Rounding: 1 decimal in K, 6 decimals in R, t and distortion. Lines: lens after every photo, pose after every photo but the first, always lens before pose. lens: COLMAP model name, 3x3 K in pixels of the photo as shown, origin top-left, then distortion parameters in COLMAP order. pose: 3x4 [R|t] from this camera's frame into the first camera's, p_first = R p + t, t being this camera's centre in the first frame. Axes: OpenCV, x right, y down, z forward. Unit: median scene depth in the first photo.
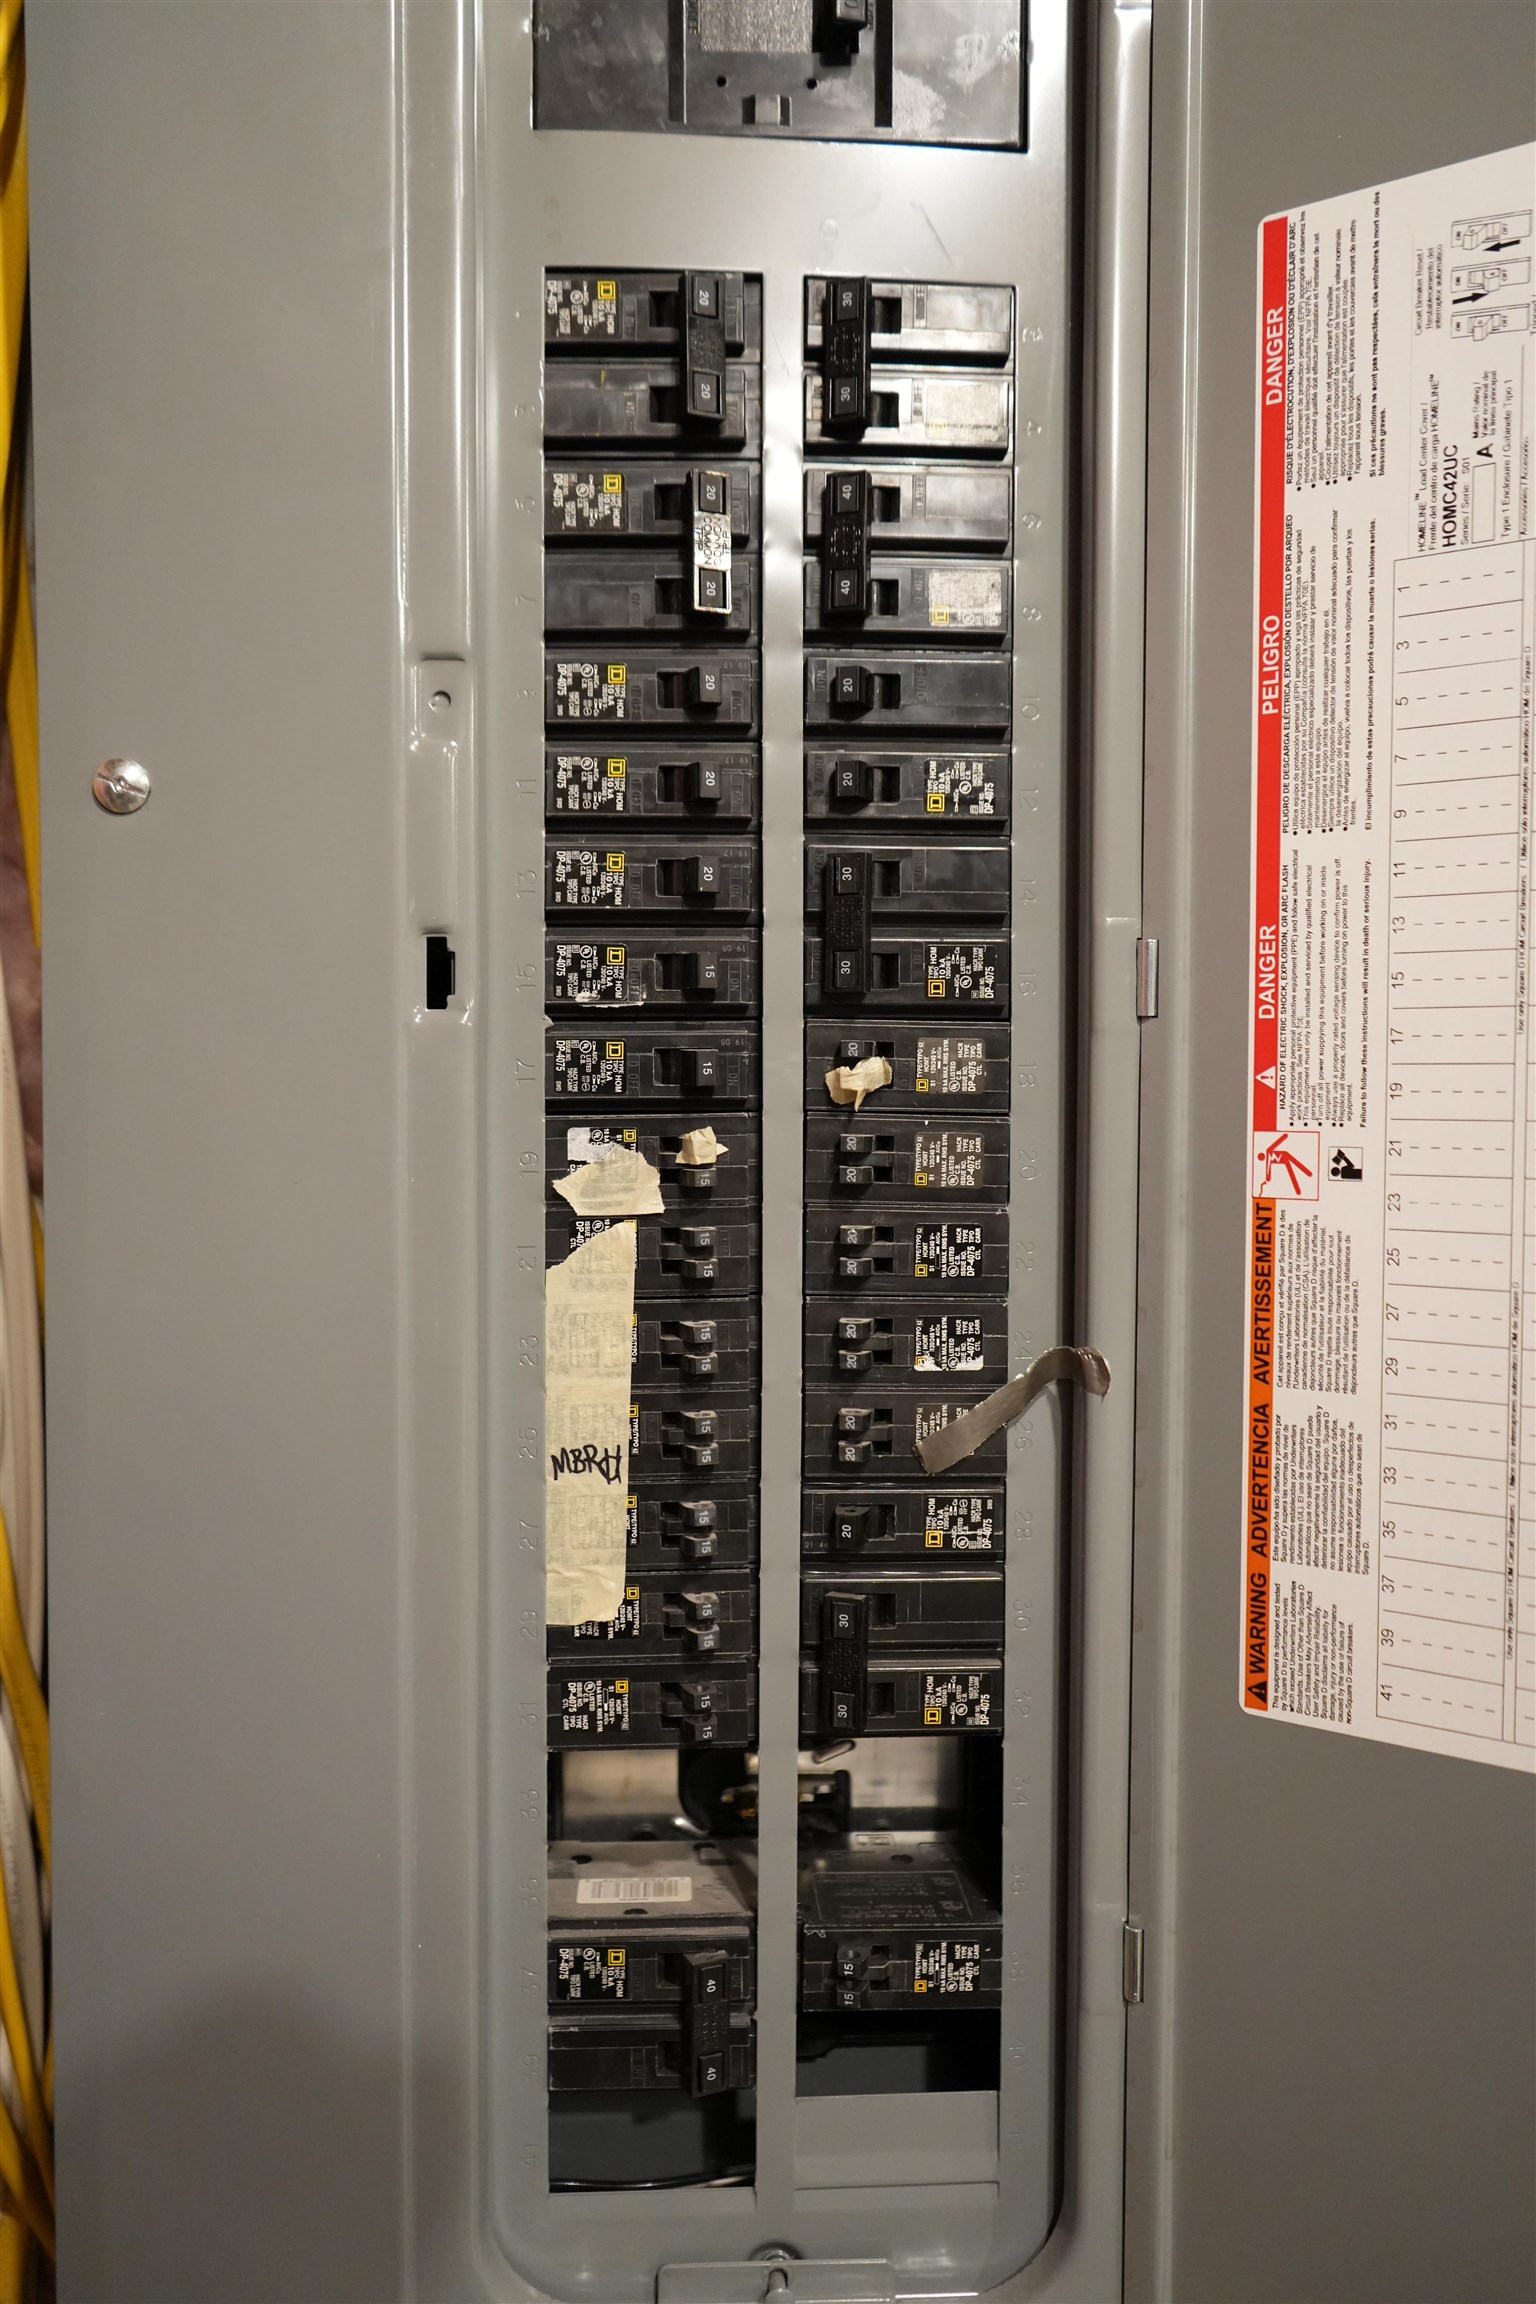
lens RADIAL K [[1858.3, 0, 764.2], [0, 1858.3, 1151.5], [0, 0, 1]] dist [0.014804, 0.007143]
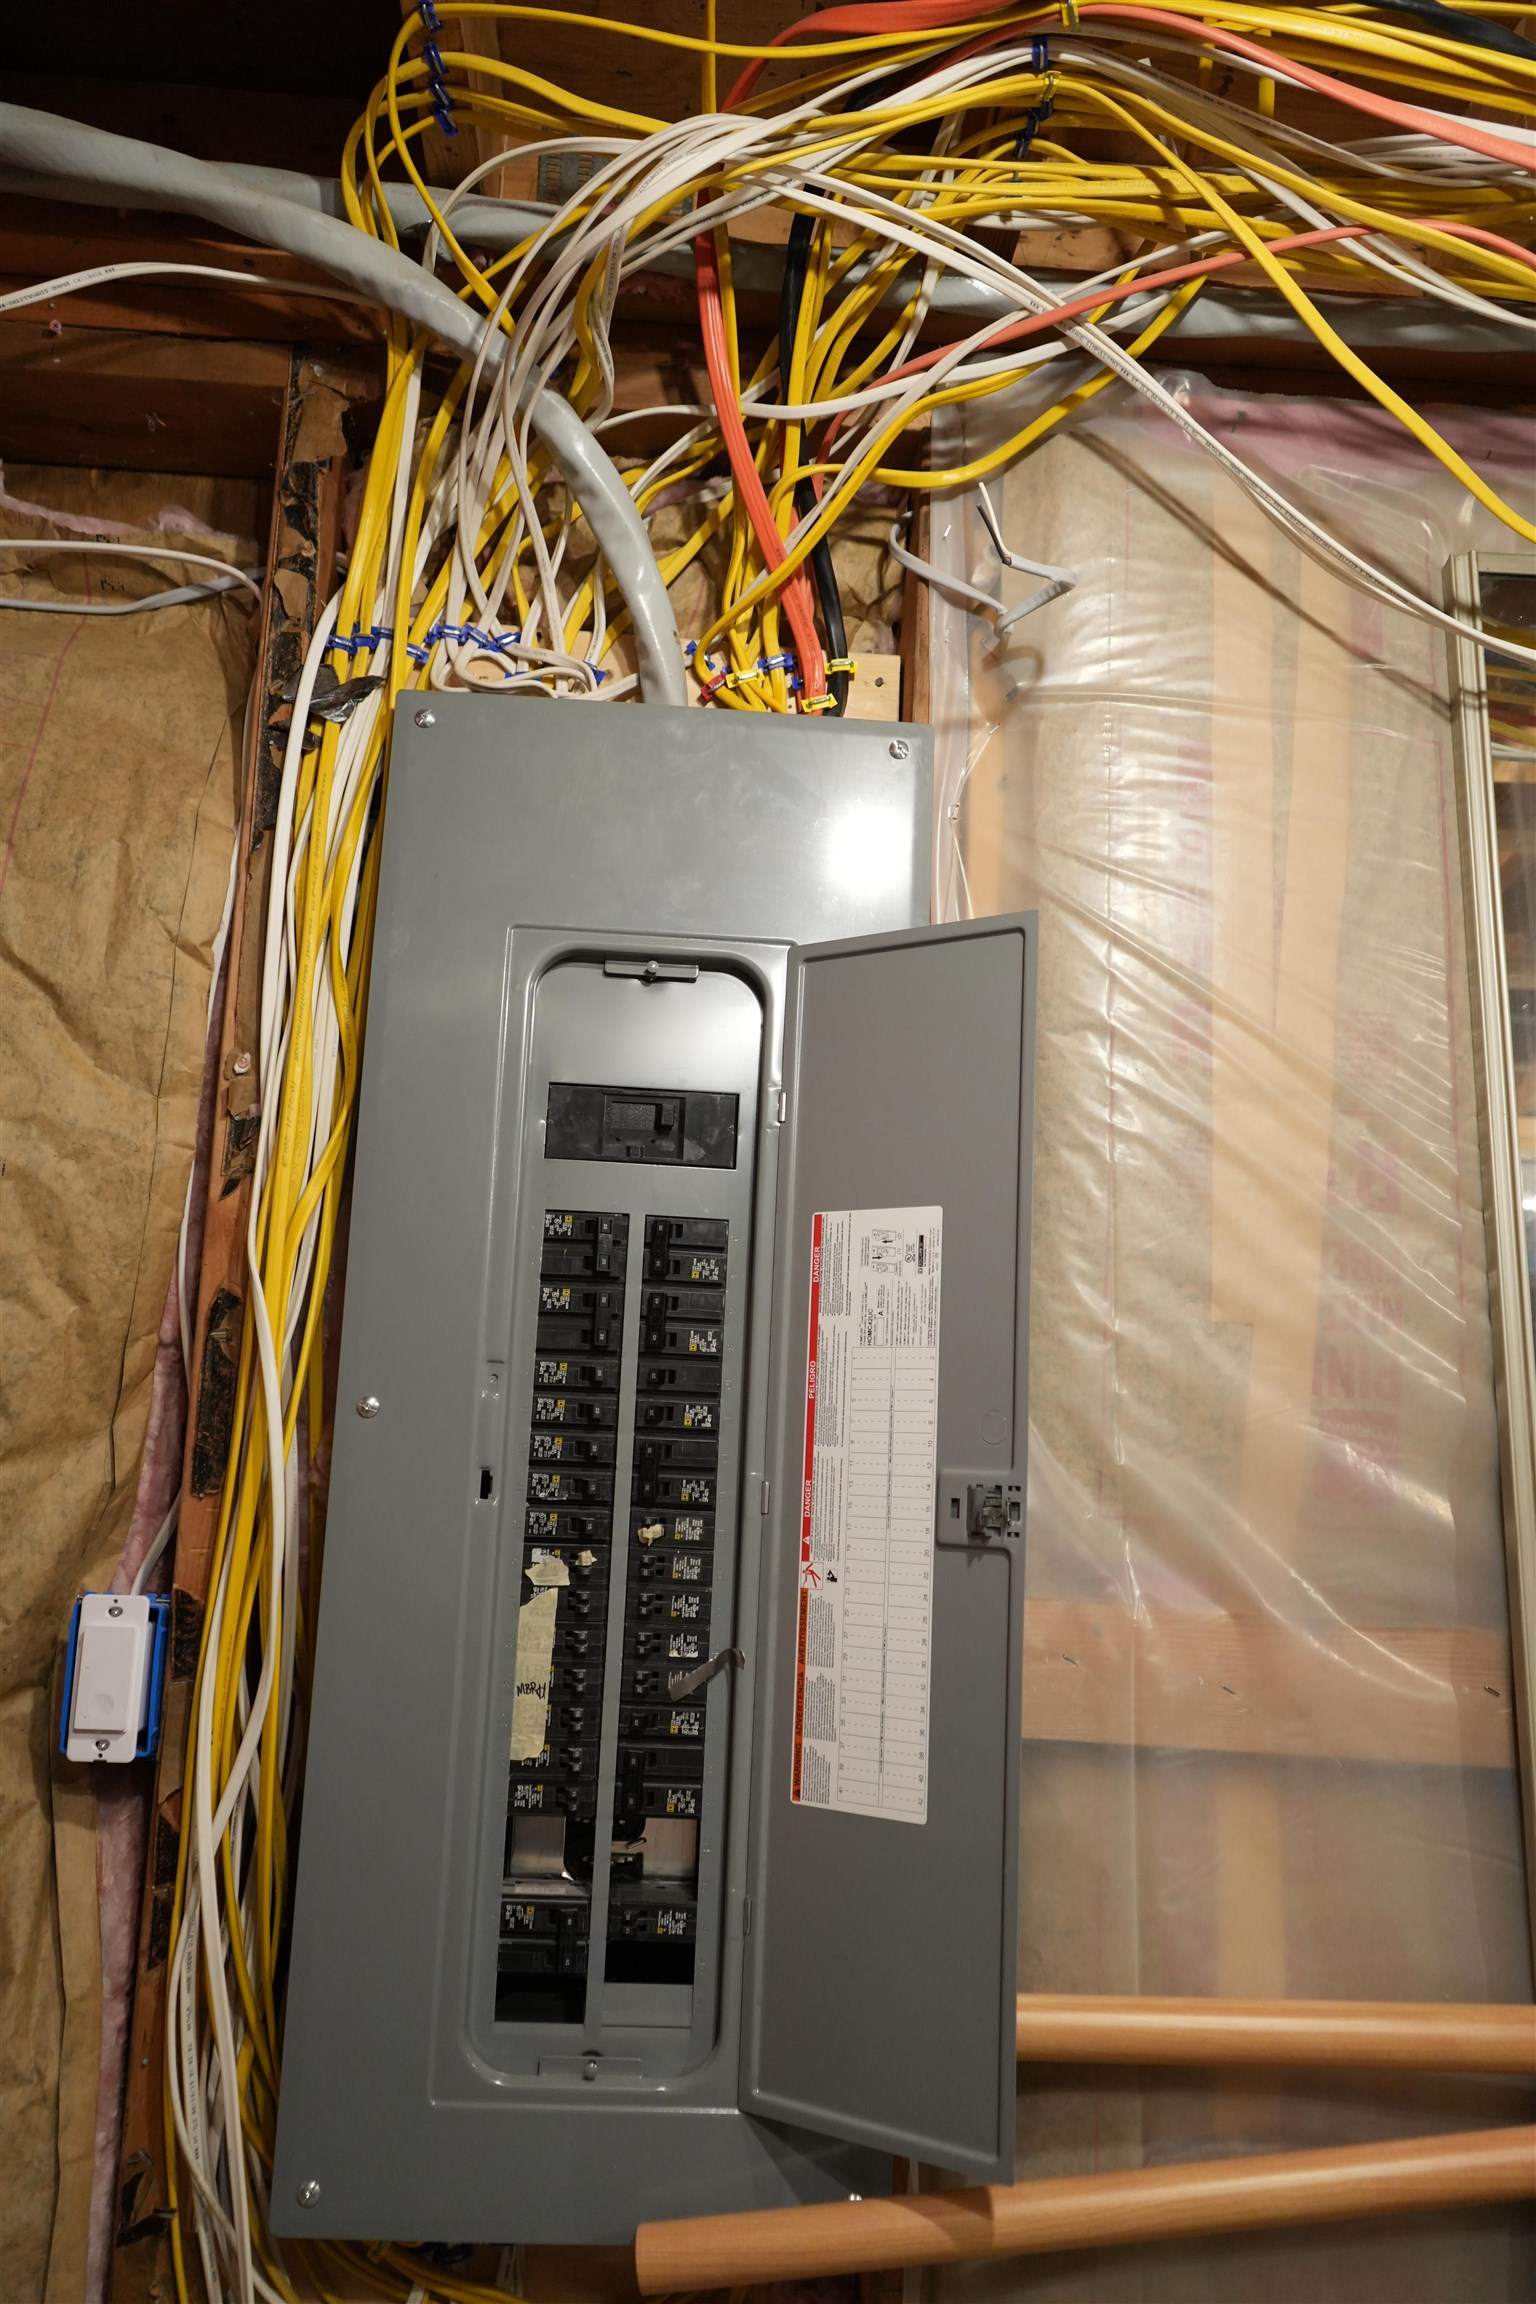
lens RADIAL K [[1858.3, 0, 758.5], [0, 1858.3, 1167.3], [0, 0, 1]] dist [0.014804, 0.007143]
pose [[0.999140, 0.041303, 0.003556, 0.164534], [-0.039743, 0.978736, -0.201236, -0.022953], [-0.011792, 0.200922, 0.979536, -1.524790]]
